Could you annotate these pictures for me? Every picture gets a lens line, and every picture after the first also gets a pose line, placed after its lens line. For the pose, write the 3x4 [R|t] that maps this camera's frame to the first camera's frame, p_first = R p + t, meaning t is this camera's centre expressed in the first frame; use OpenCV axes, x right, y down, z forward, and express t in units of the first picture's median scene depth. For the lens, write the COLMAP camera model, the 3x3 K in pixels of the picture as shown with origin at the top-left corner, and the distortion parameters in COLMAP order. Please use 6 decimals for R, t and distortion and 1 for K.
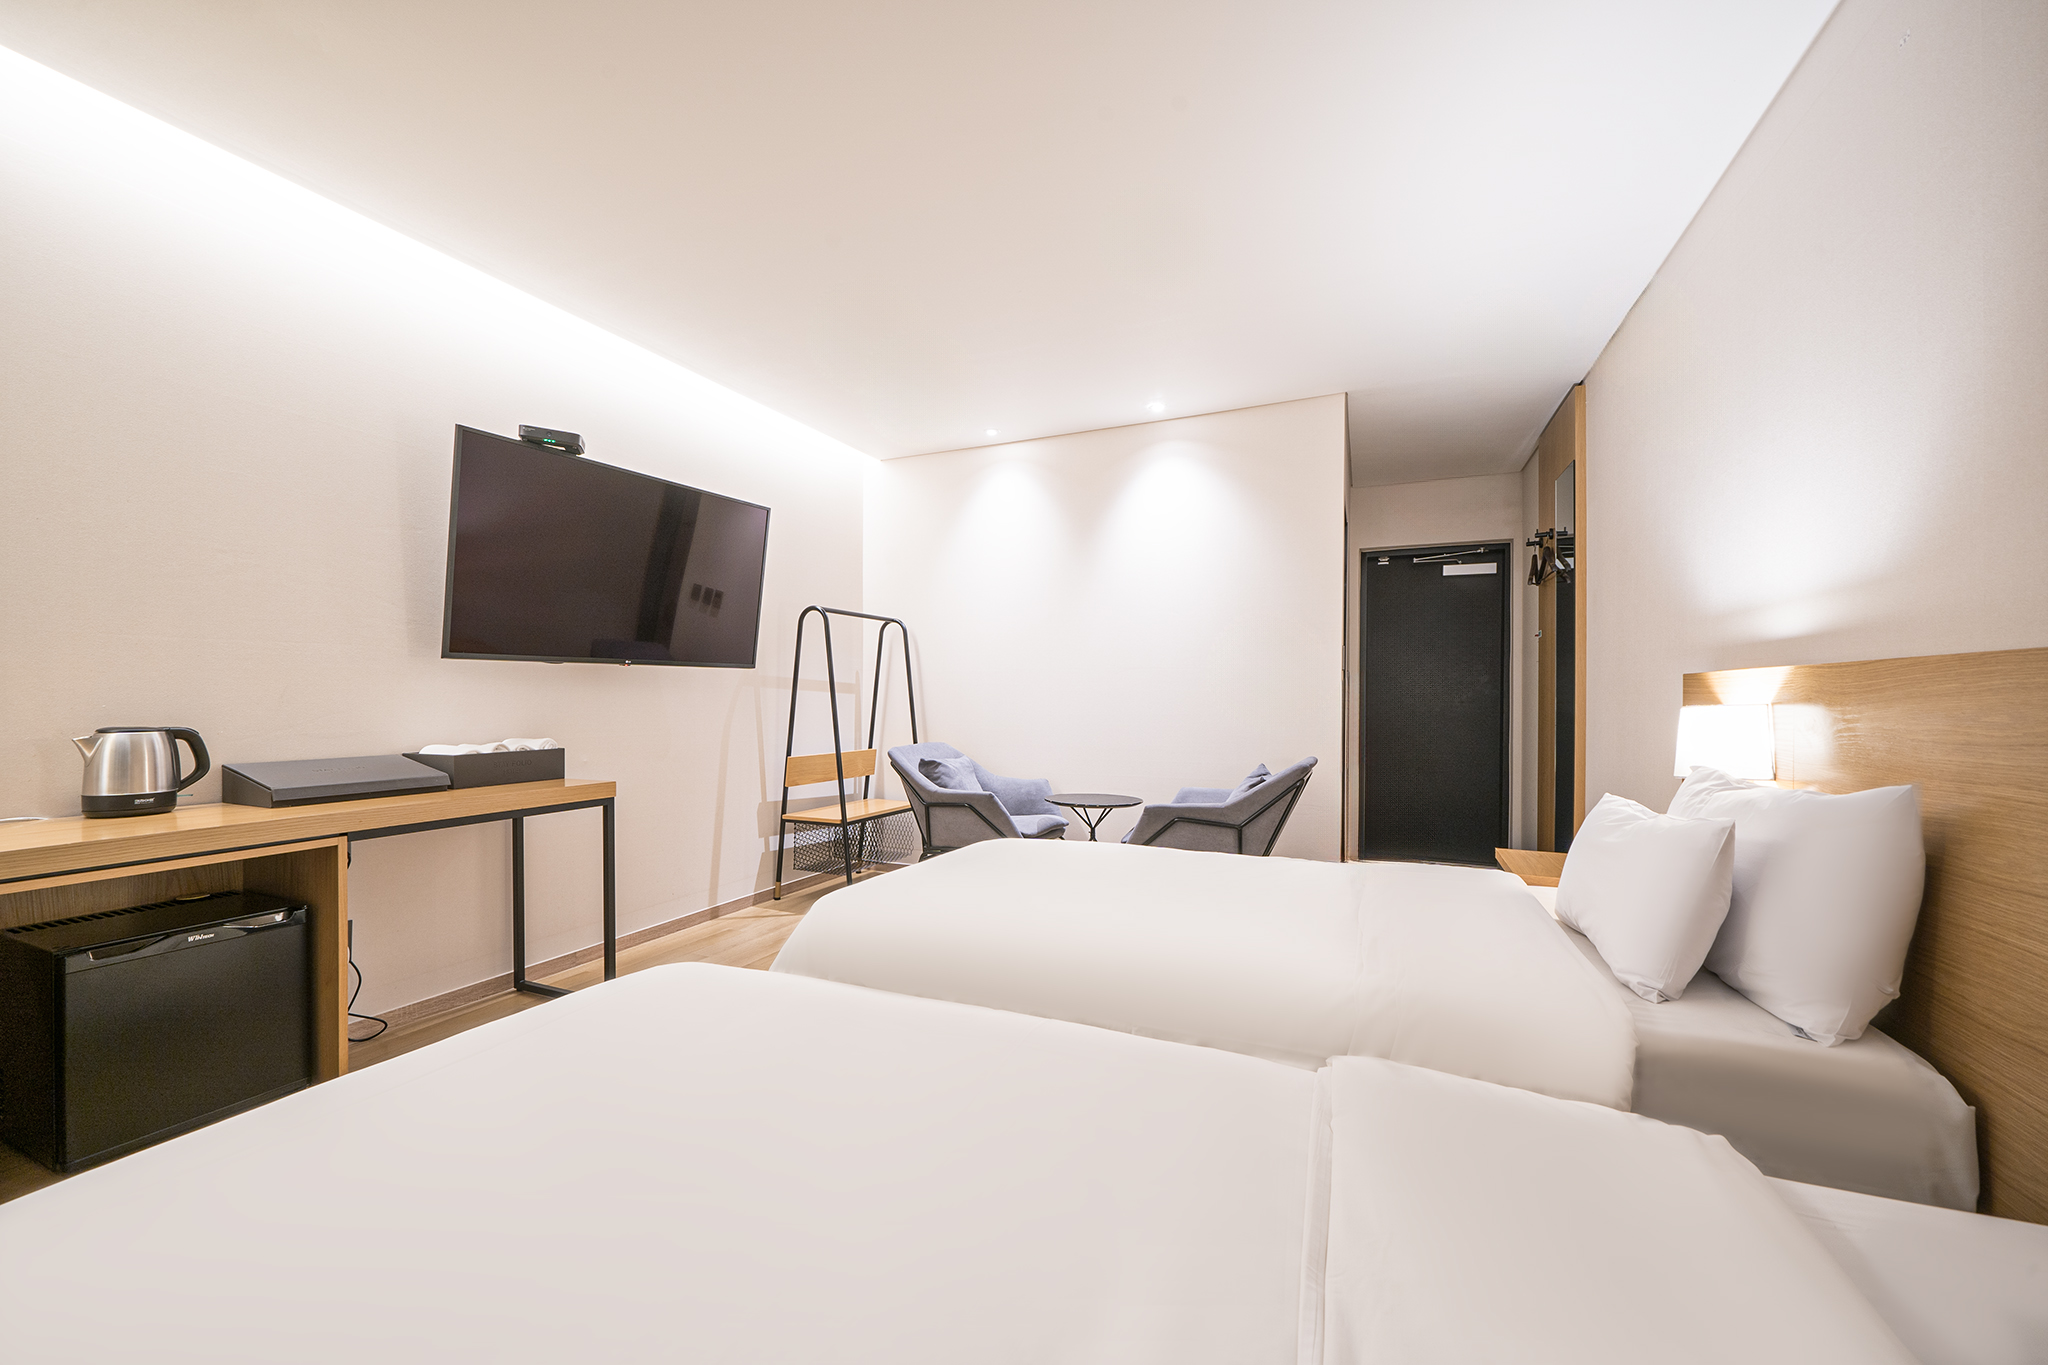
lens RADIAL K [[791.2, 0, 1013.6], [0, 791.2, 692.6], [0, 0, 1]] dist [-0.000832, 0.000217]
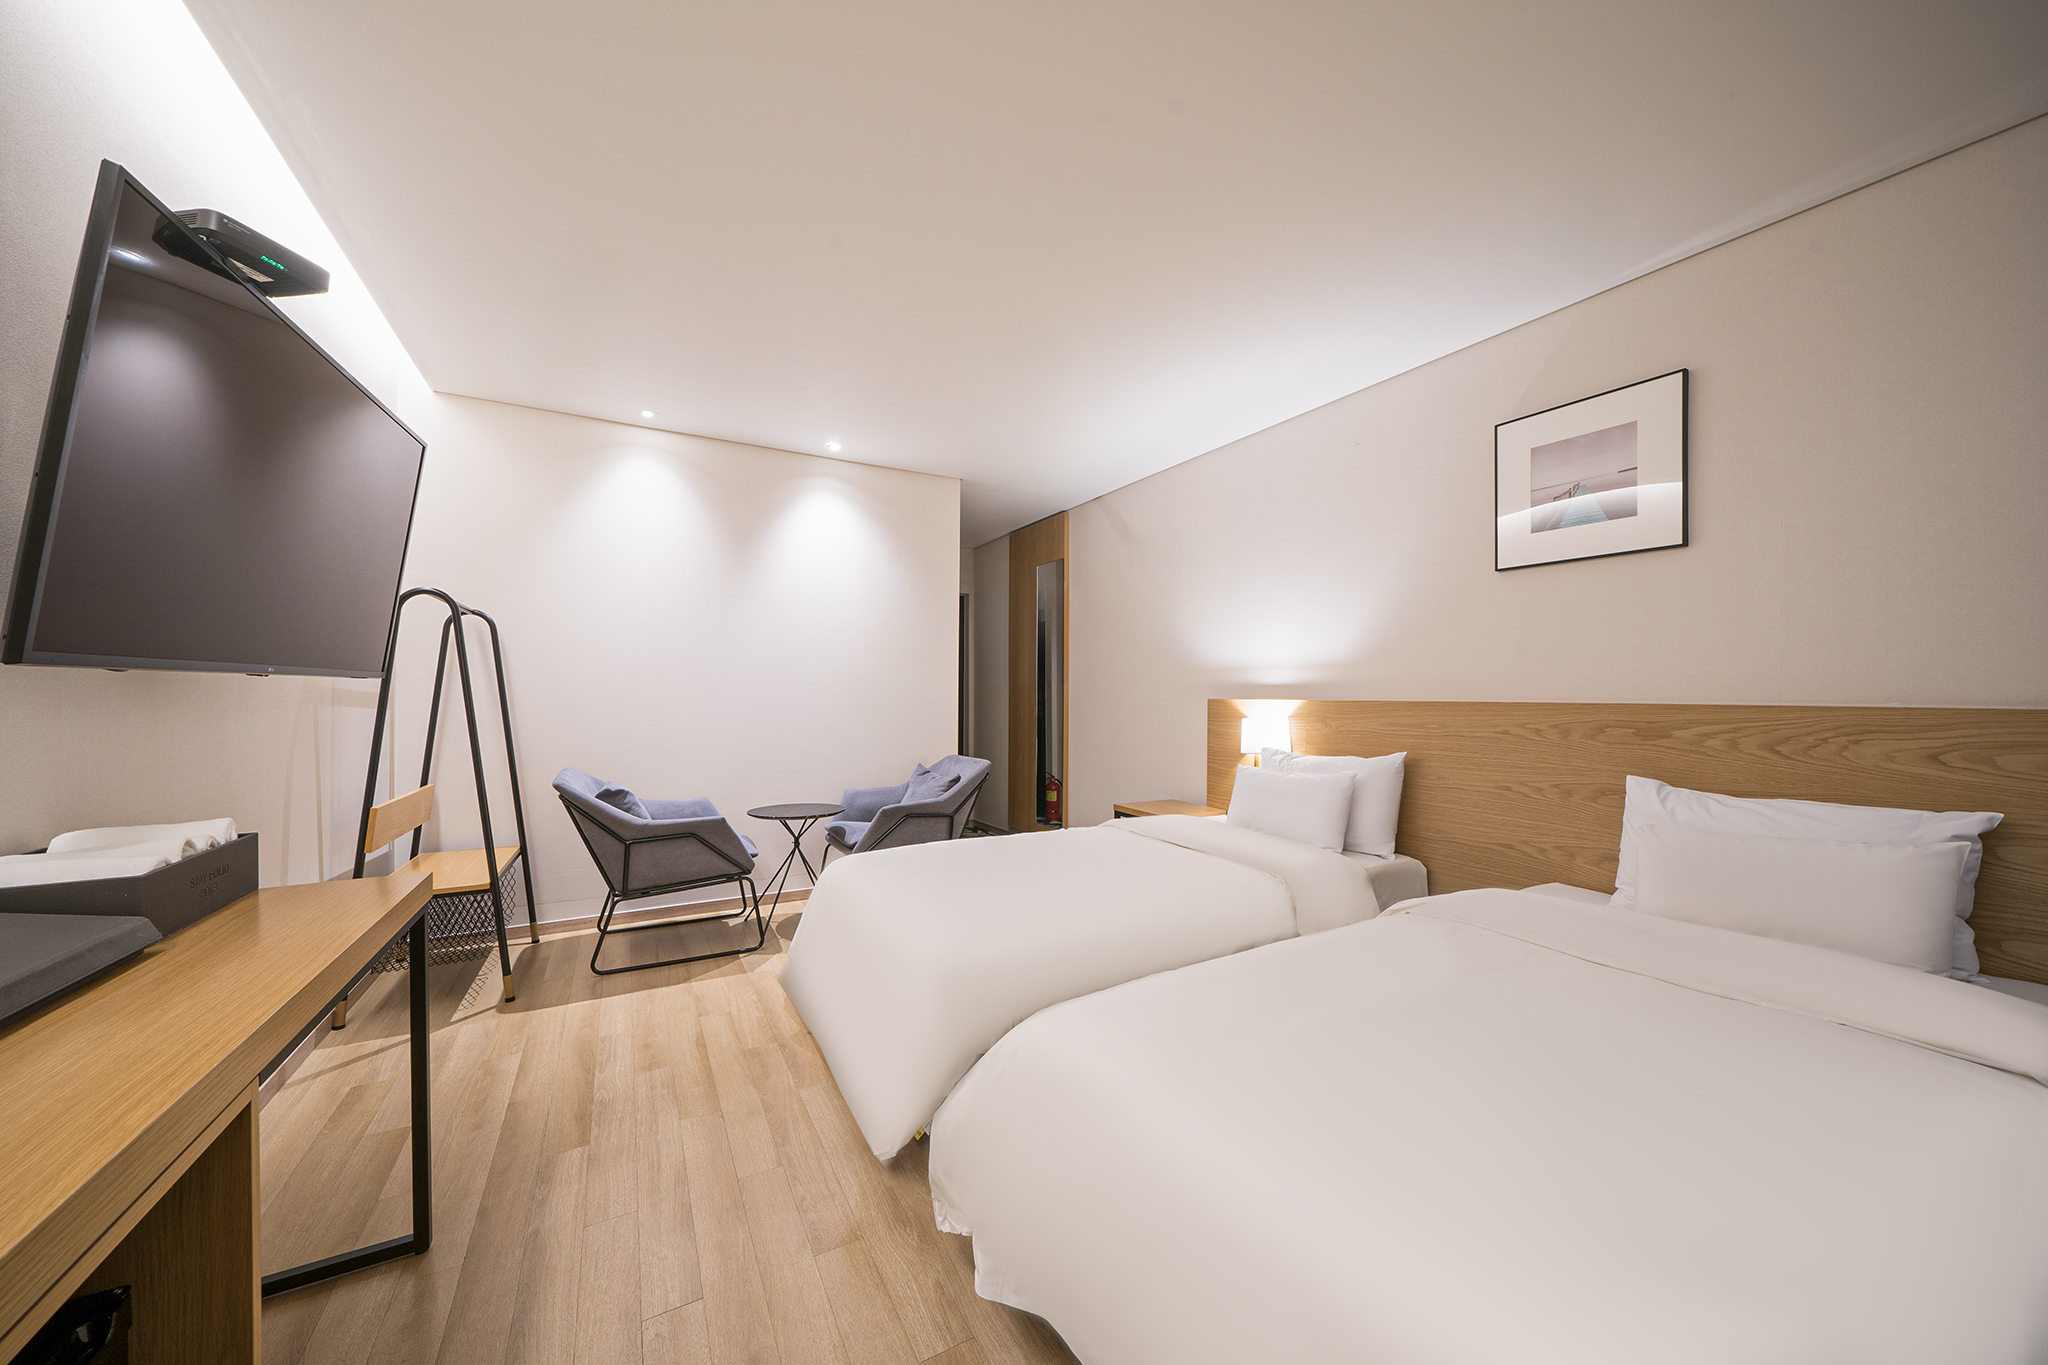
lens RADIAL K [[706.1, 0, 1025.7], [0, 706.1, 697.2], [0, 0, 1]] dist [0.002585, 0.000029]
pose [[0.586634, -0.000659, 0.809852, -0.386508], [-0.004497, 0.999982, 0.004071, -0.015659], [-0.809839, -0.006030, 0.586621, 0.174002]]
